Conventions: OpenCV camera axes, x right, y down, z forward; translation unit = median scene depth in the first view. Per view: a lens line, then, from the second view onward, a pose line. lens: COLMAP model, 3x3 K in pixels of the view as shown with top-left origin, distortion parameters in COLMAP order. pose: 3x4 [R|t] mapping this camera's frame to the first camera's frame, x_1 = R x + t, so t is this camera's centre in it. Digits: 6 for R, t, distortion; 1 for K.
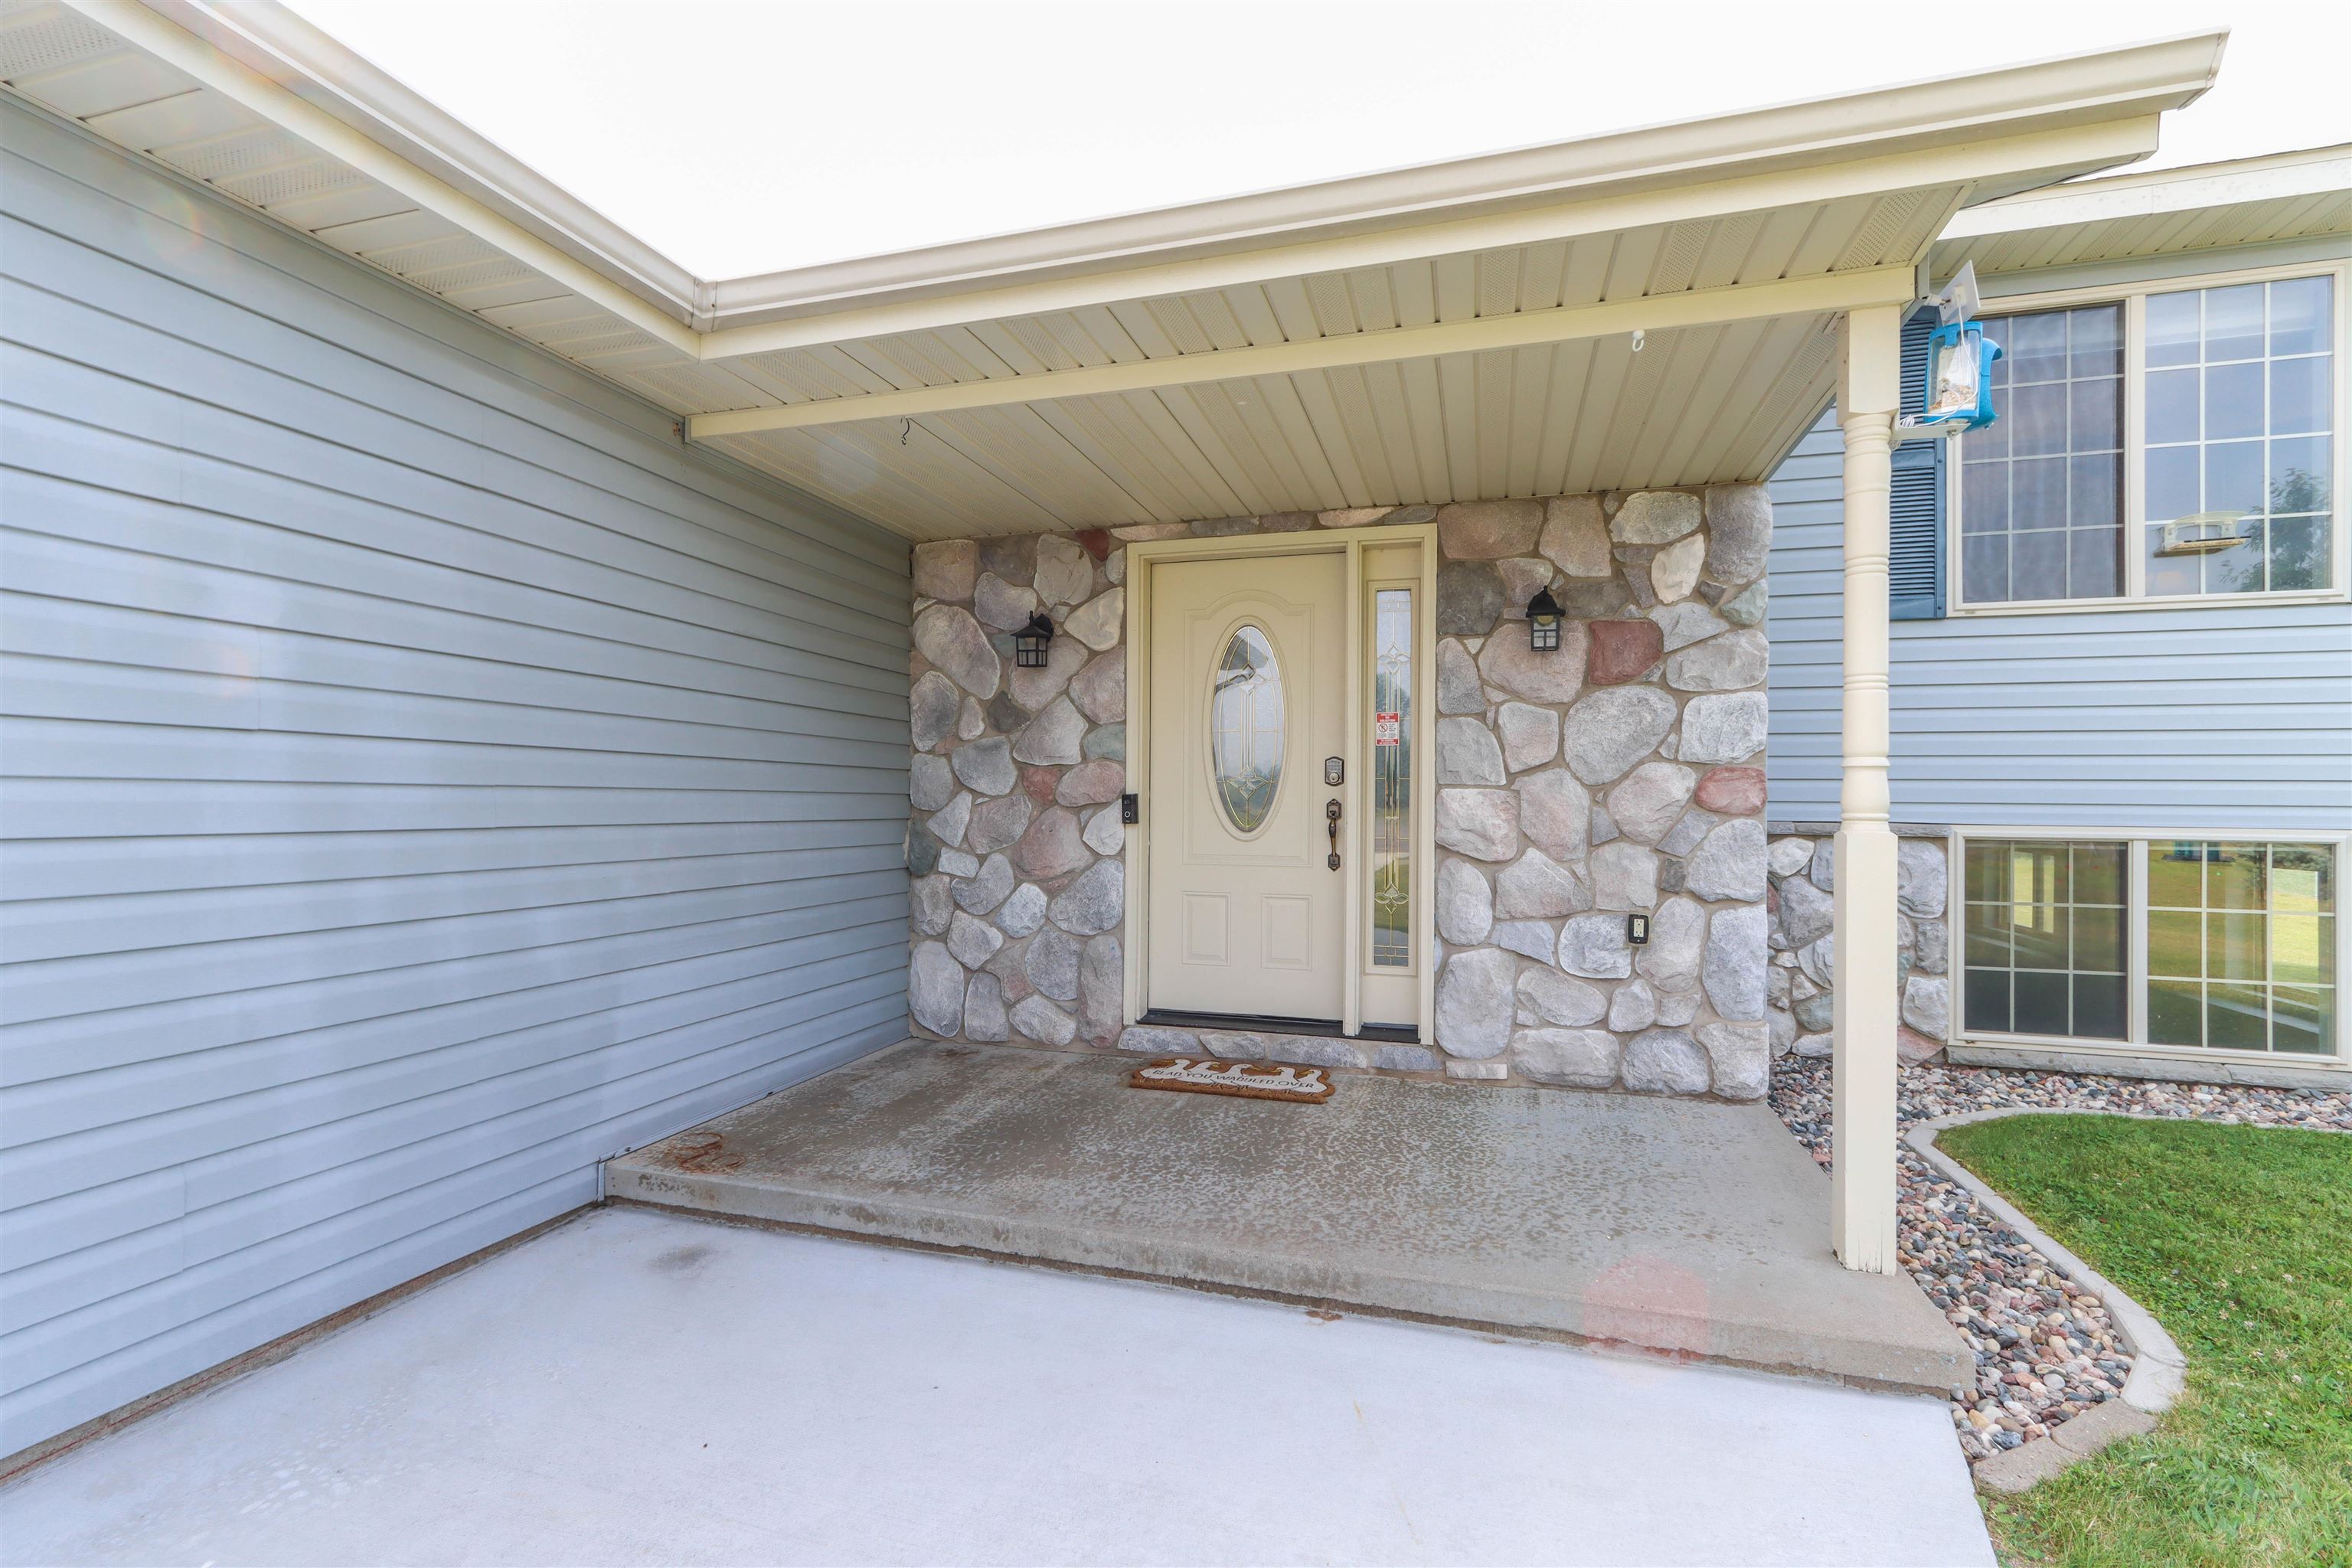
lens RADIAL K [[1085.6, 0, 1170.7], [0, 1085.6, 789.5], [0, 0, 1]] dist [0.005161, 0.001093]
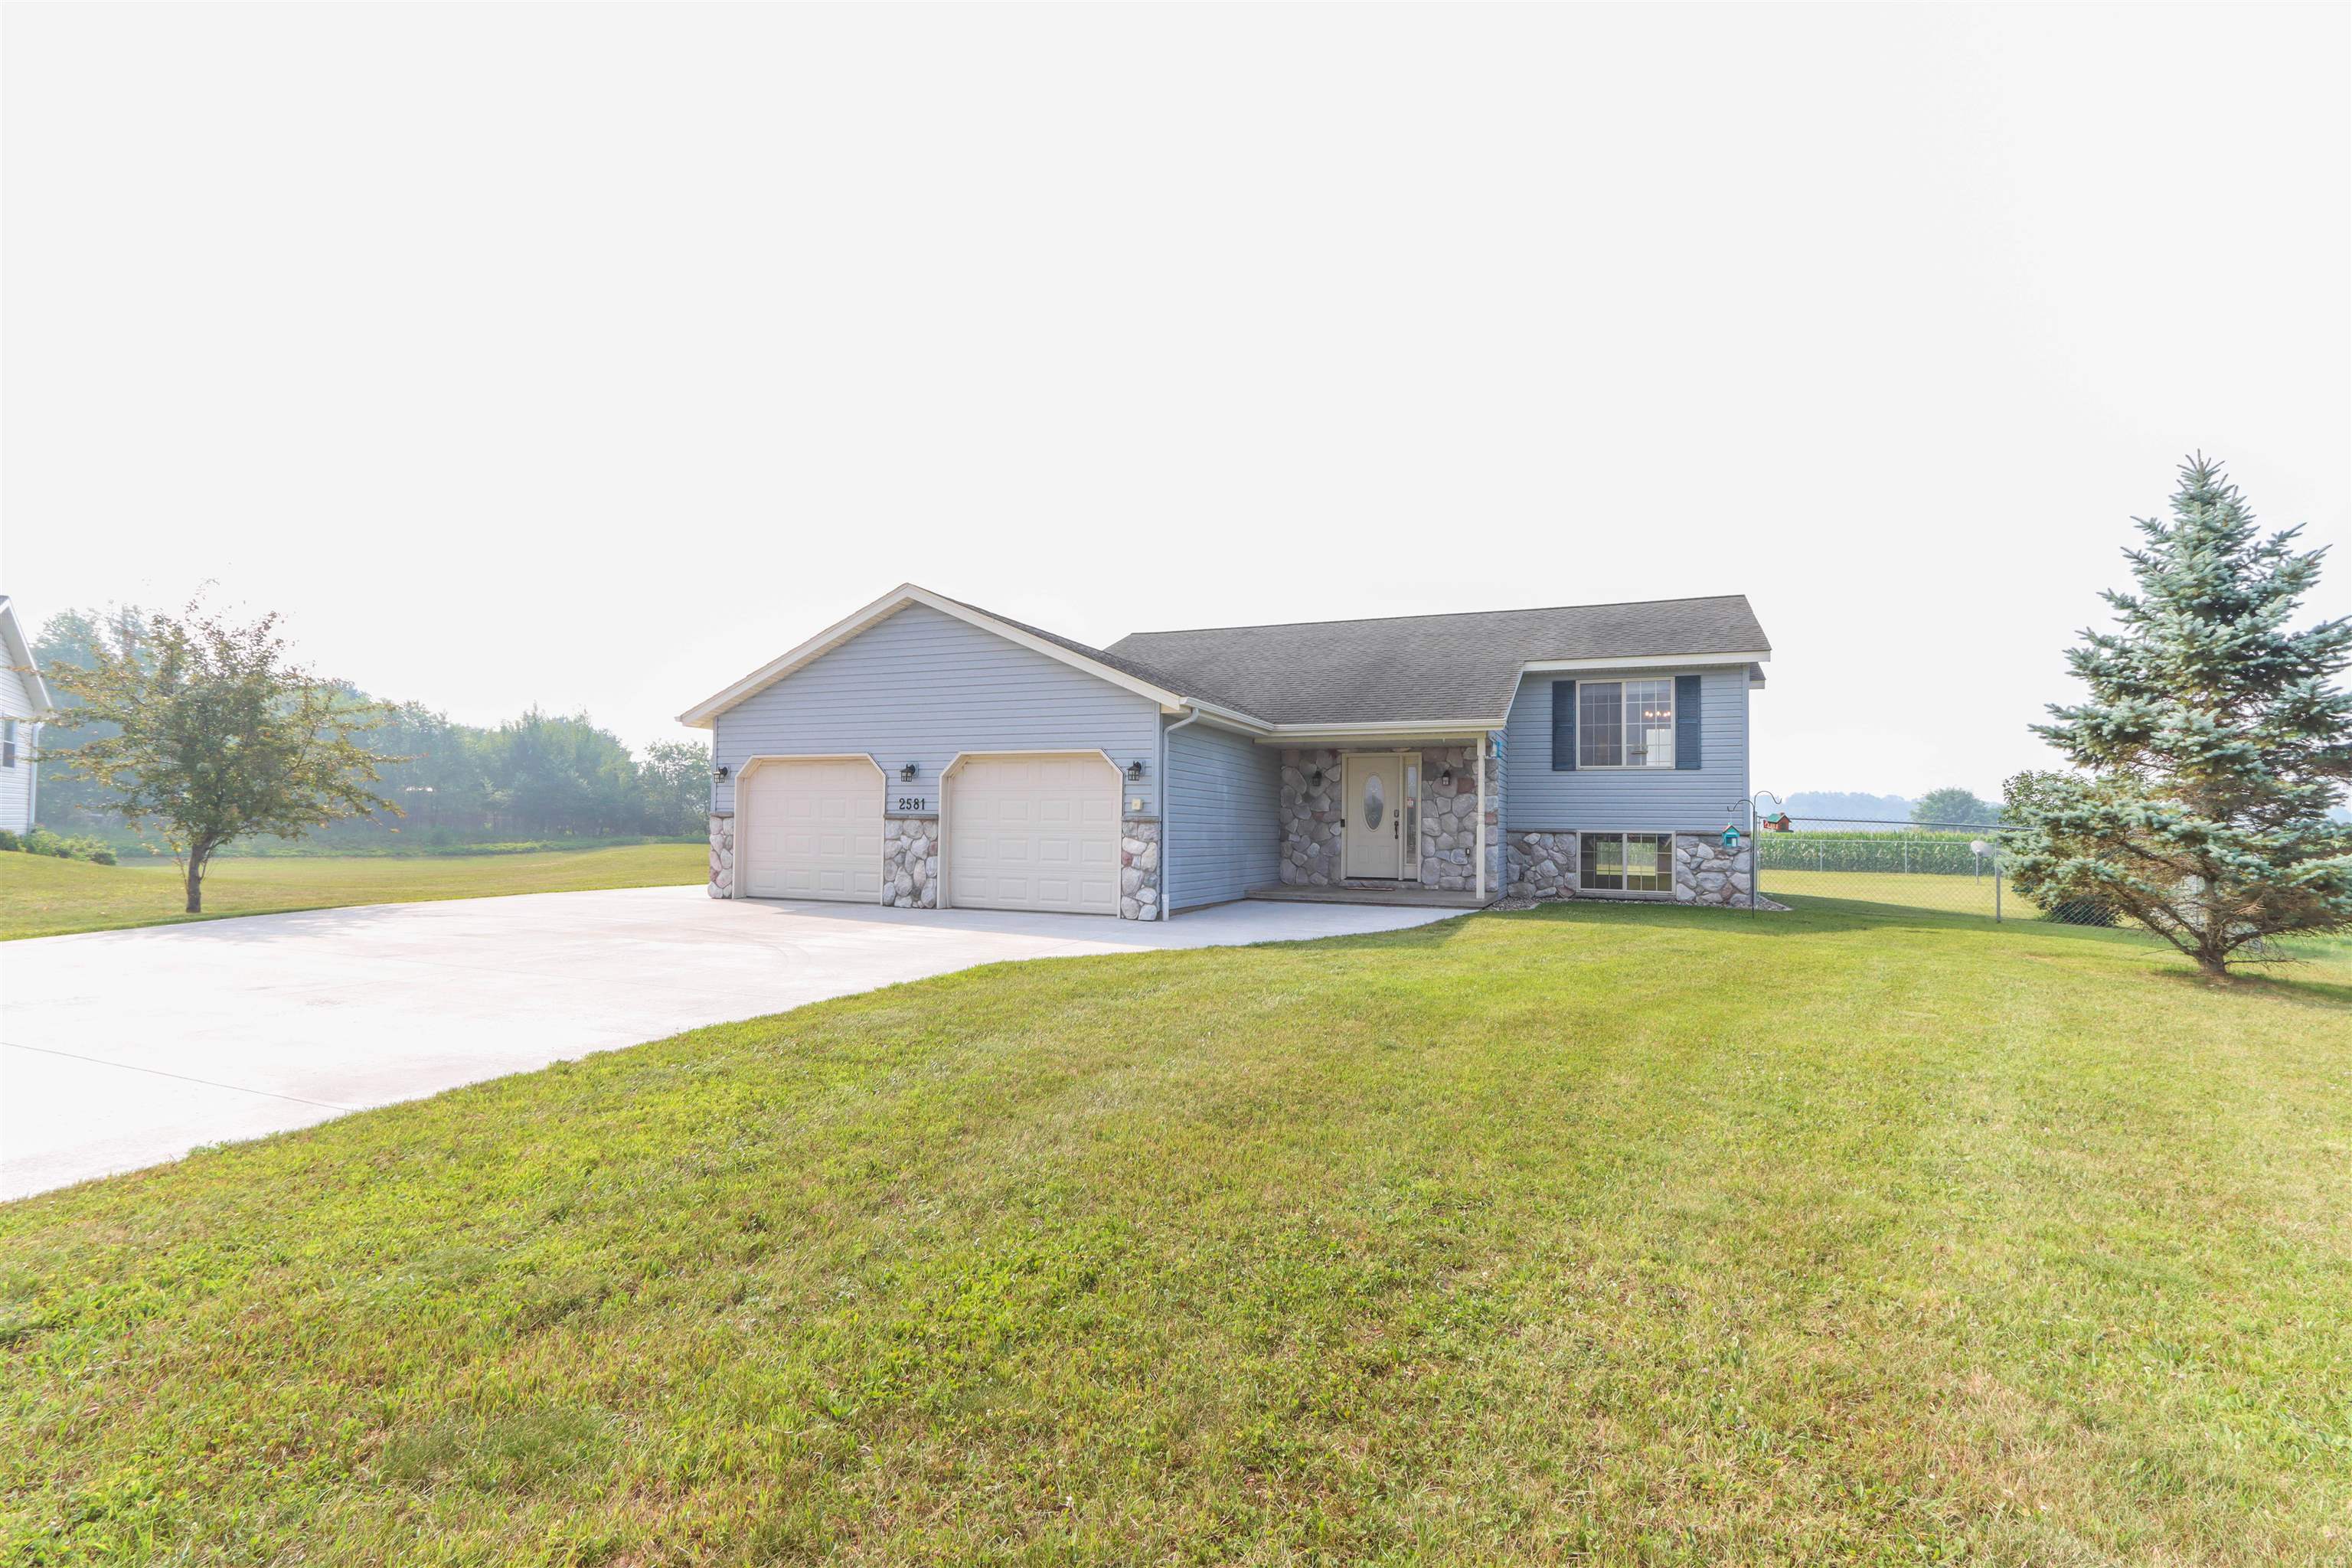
lens RADIAL K [[1085.6, 0, 1175.1], [0, 1085.6, 792.6], [0, 0, 1]] dist [0.005161, 0.001093]
pose [[0.994004, 0.001085, -0.109340, -0.203019], [-0.002545, 0.999909, -0.013217, -0.036541], [0.109316, 0.013416, 0.993916, -2.821766]]
